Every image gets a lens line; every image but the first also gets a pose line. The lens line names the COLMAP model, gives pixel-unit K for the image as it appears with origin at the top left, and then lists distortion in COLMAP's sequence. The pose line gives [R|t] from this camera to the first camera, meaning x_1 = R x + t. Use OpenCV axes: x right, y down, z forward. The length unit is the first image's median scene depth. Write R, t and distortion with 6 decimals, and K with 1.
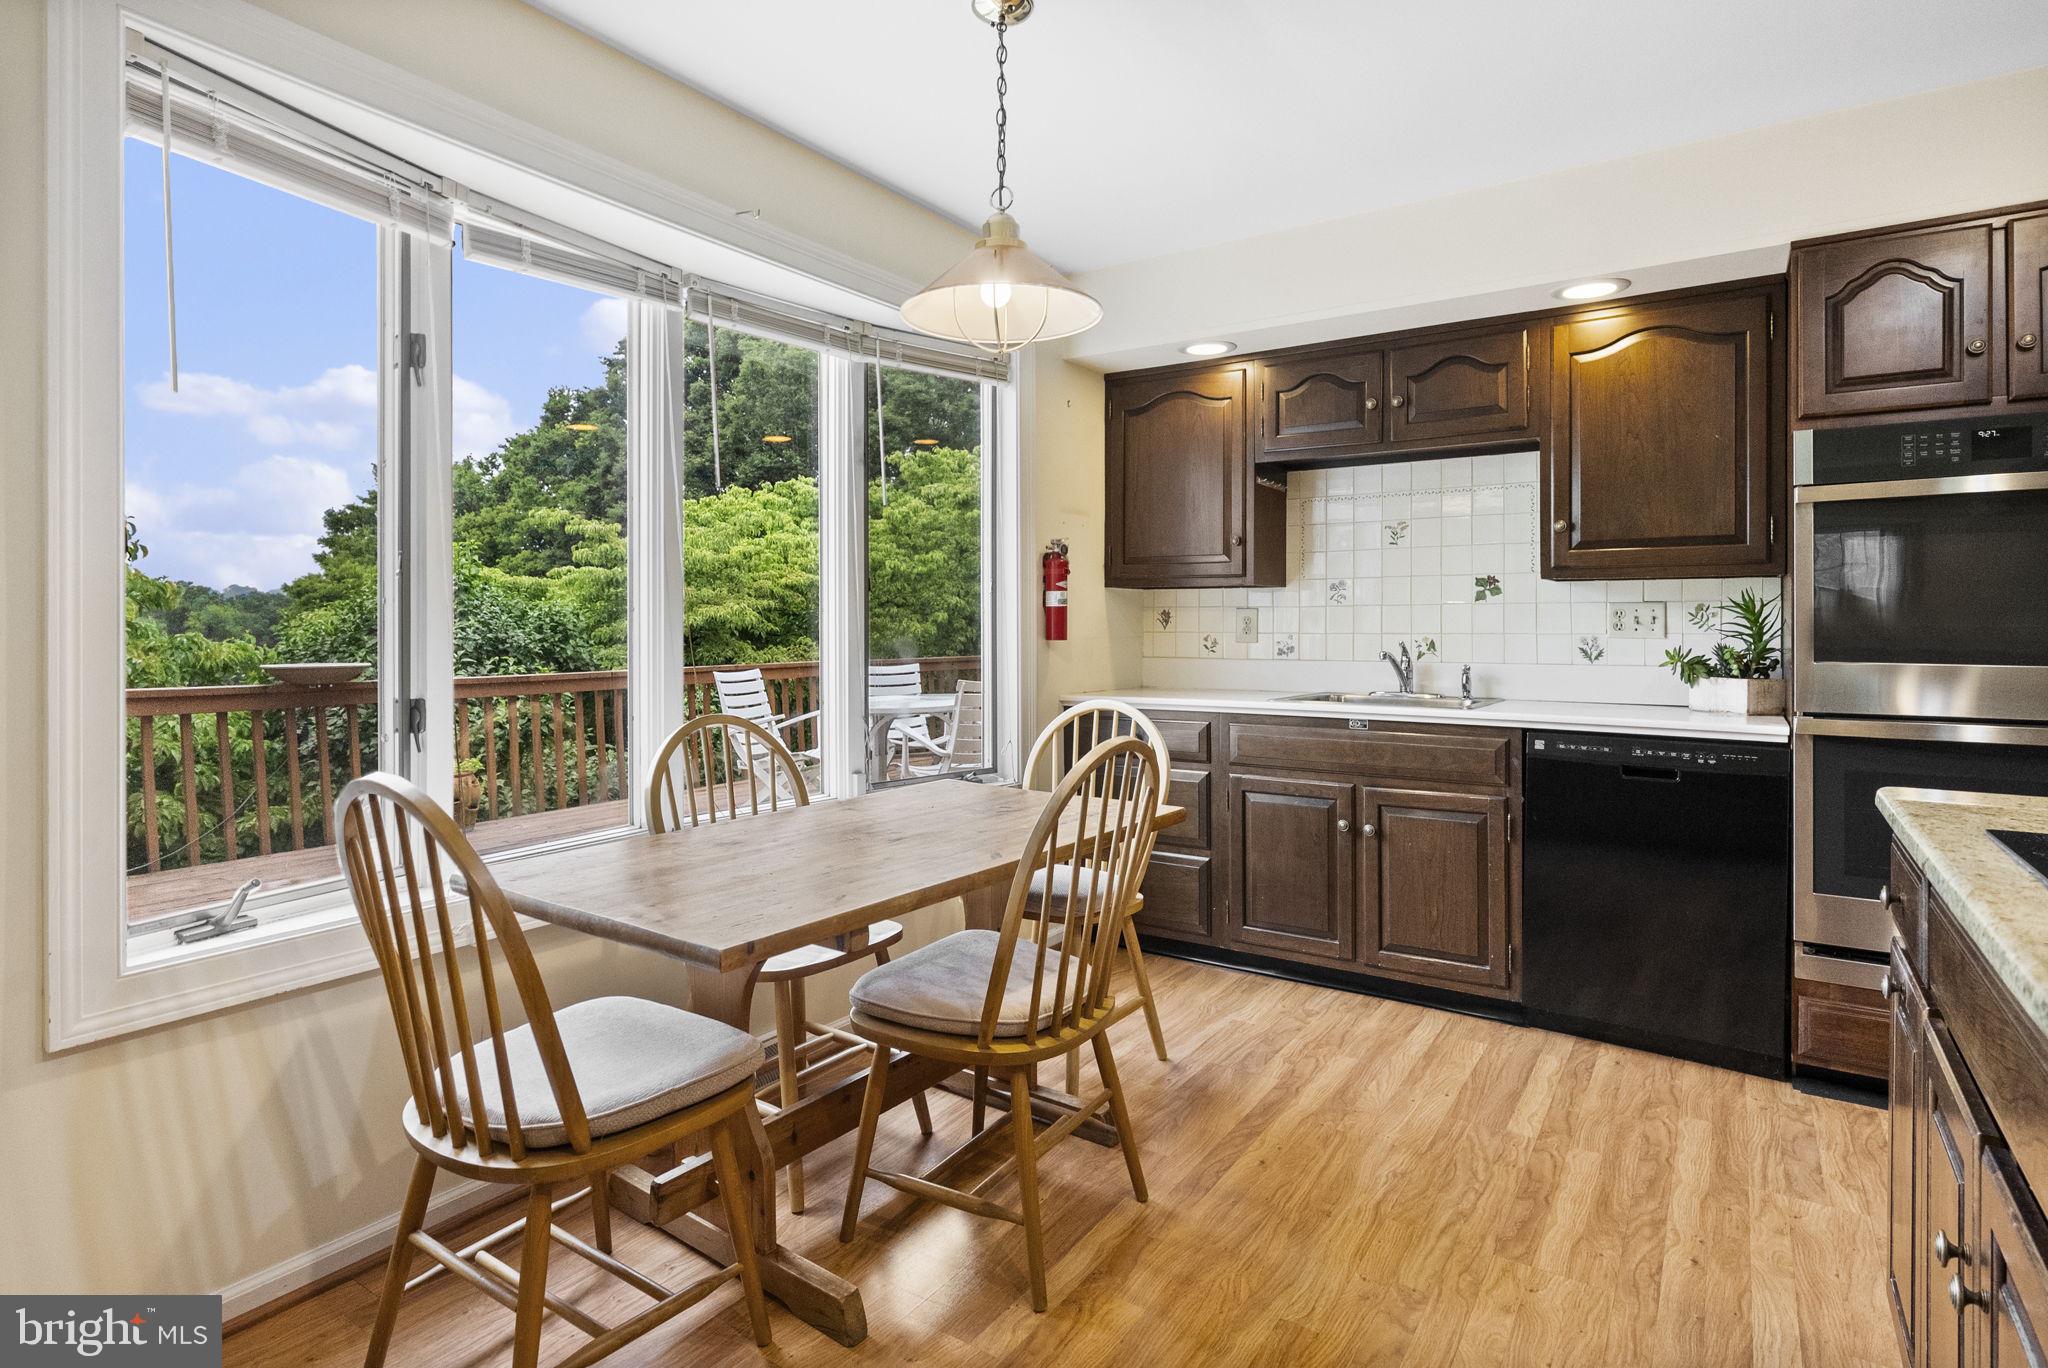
lens RADIAL K [[1054.9, 0, 1028.2], [0, 1054.9, 628.3], [0, 0, 1]] dist [-0.007716, 0.002325]
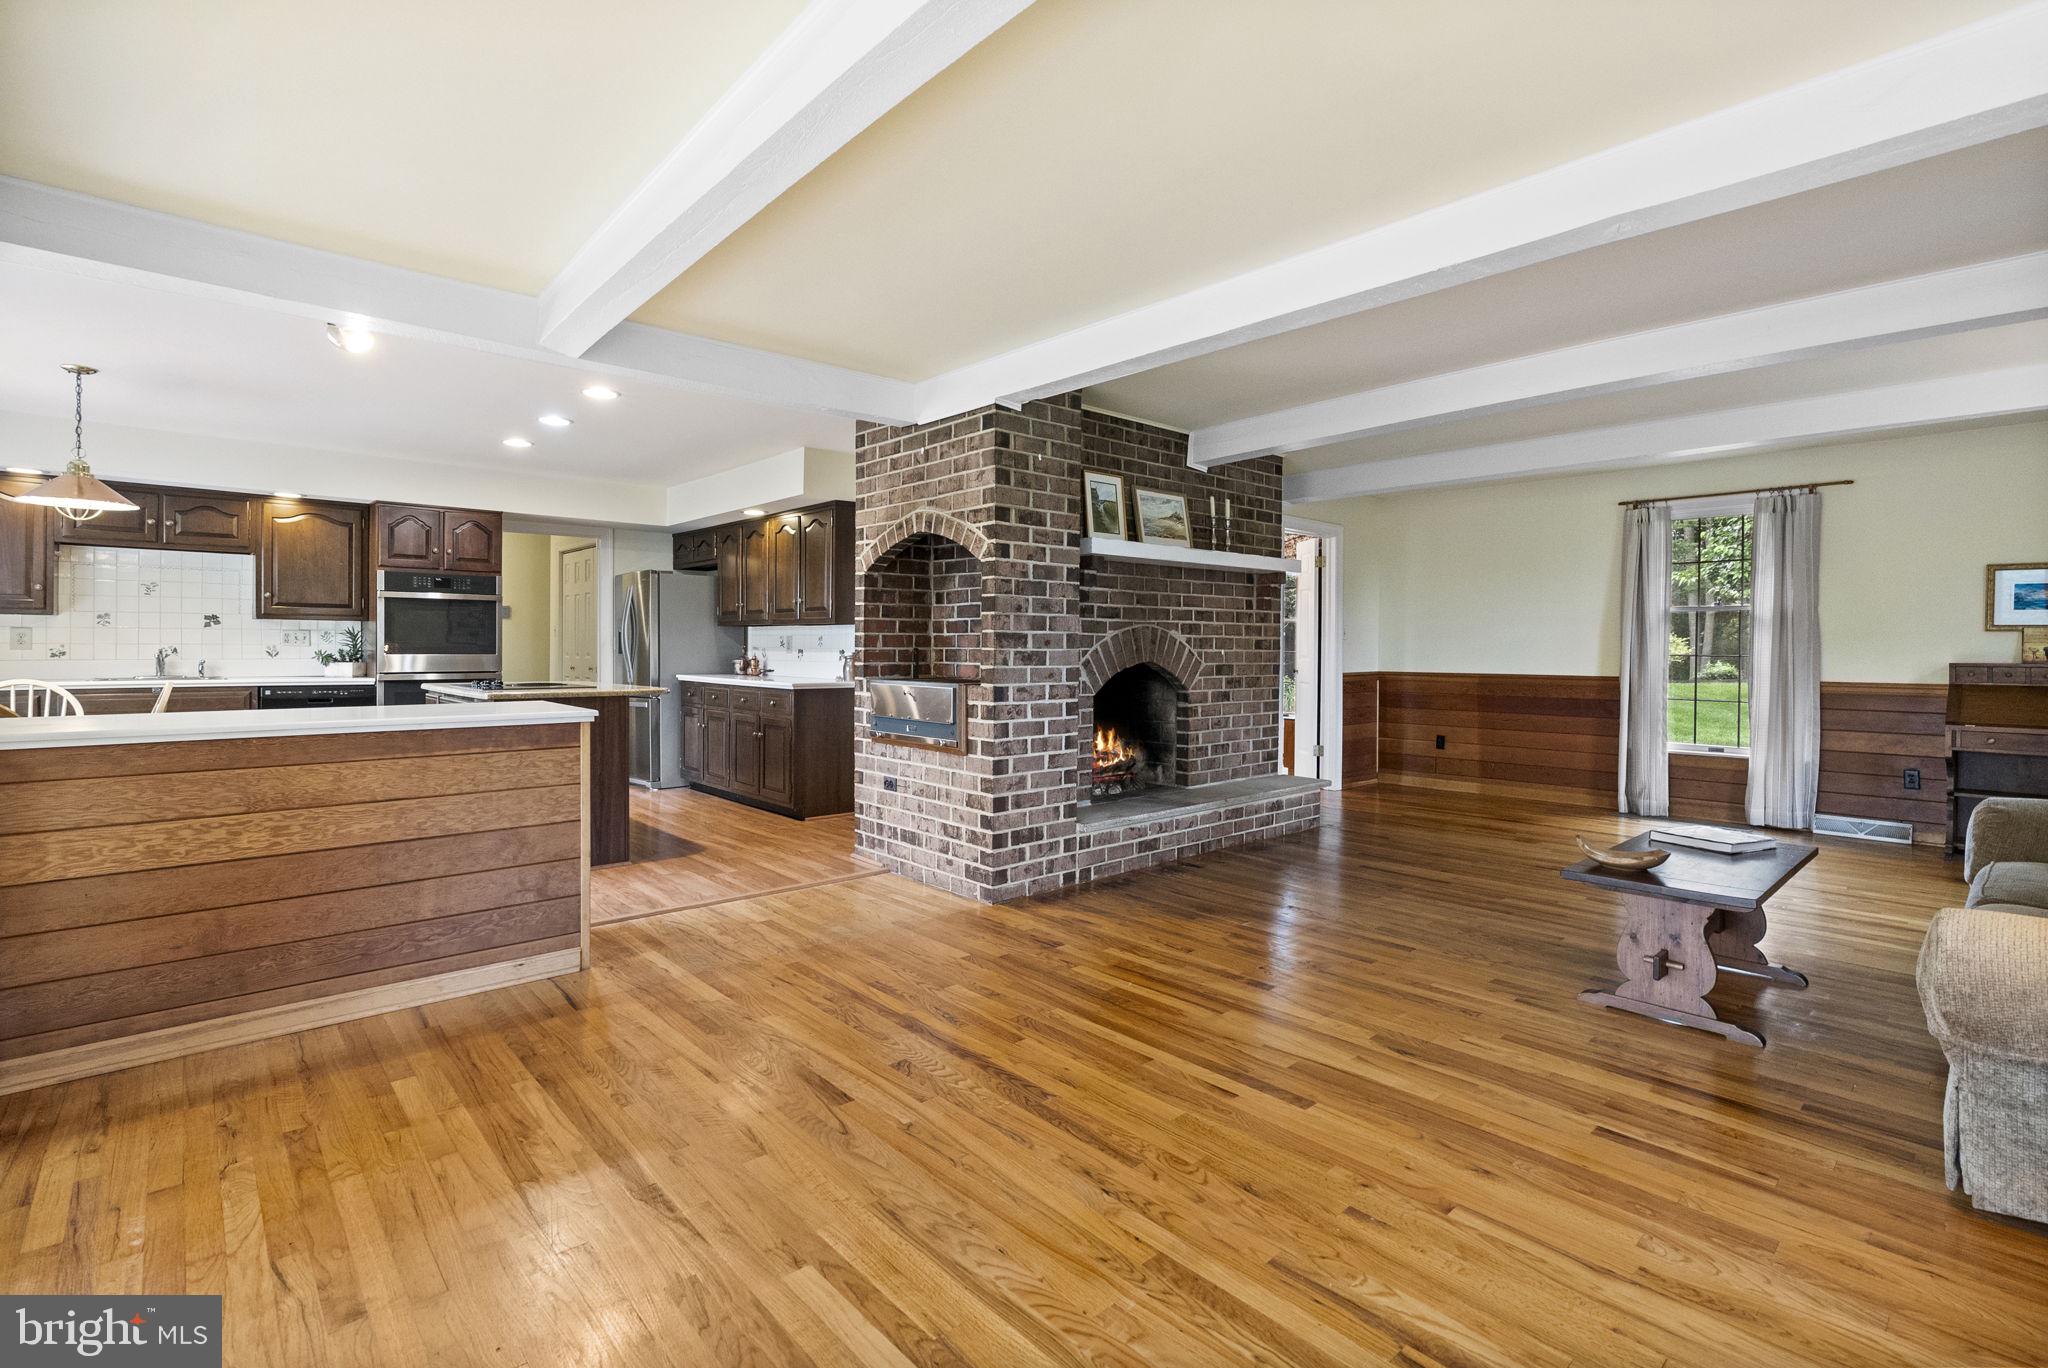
lens RADIAL K [[940.4, 0, 1027.8], [0, 940.4, 646.5], [0, 0, 1]] dist [-0.003890, 0.000885]
pose [[0.230054, 0.001649, 0.973176, -1.193299], [-0.004174, 0.999991, -0.000708, 0.005875], [-0.973169, -0.003899, 0.230059, -1.148158]]
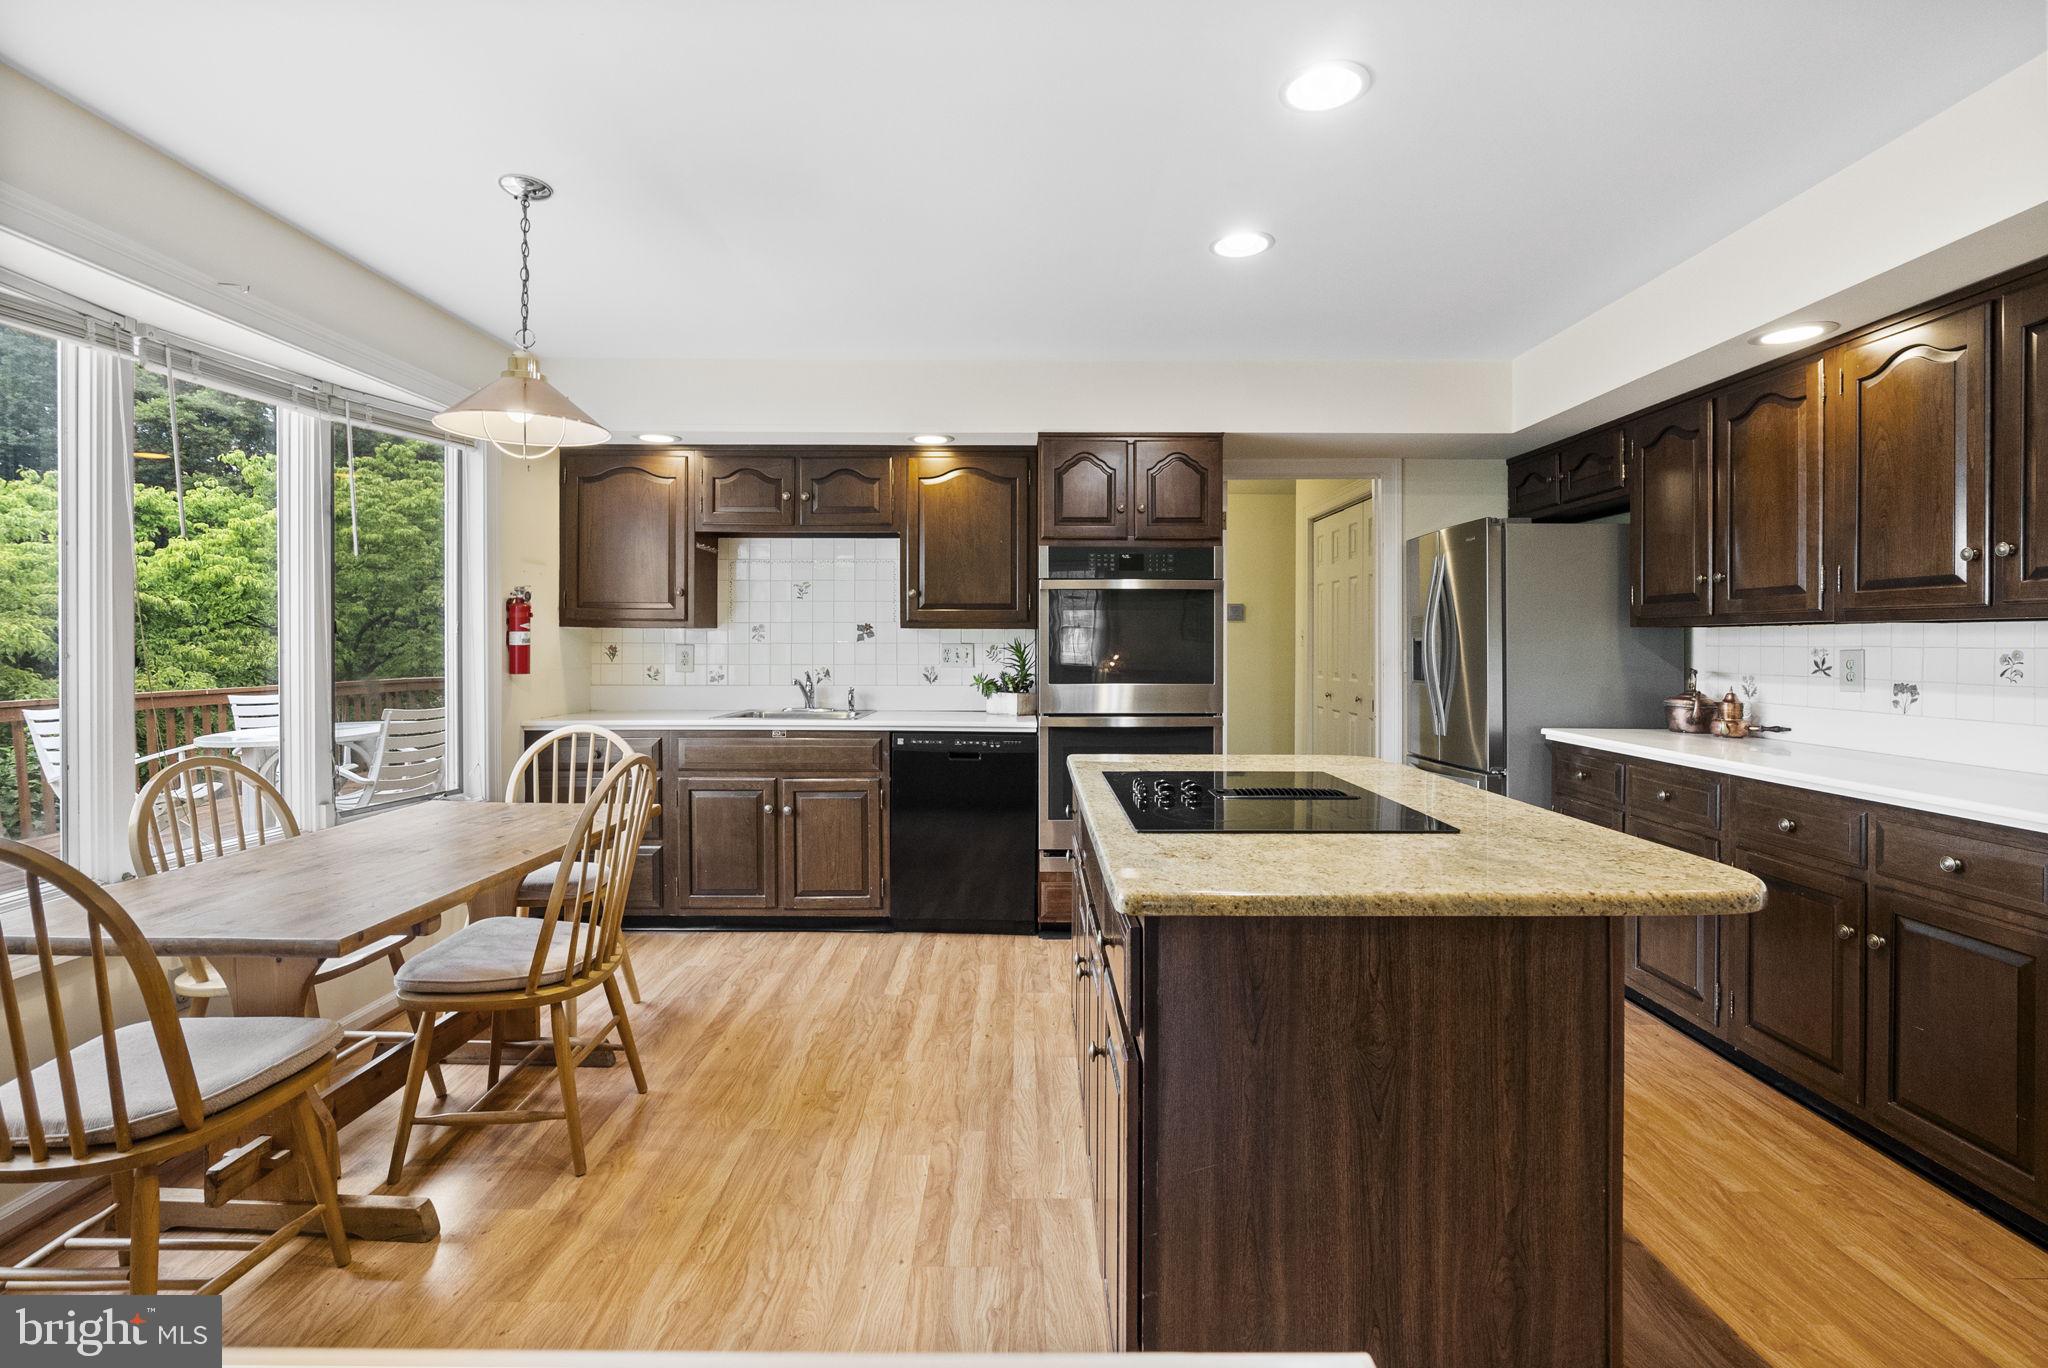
lens RADIAL K [[940.4, 0, 1027.8], [0, 940.4, 646.5], [0, 0, 1]] dist [-0.003890, 0.000885]
pose [[0.825680, -0.000745, 0.564138, -0.124886], [-0.000617, 0.999997, 0.002224, -0.028709], [-0.564139, -0.002184, 0.825677, -0.214955]]
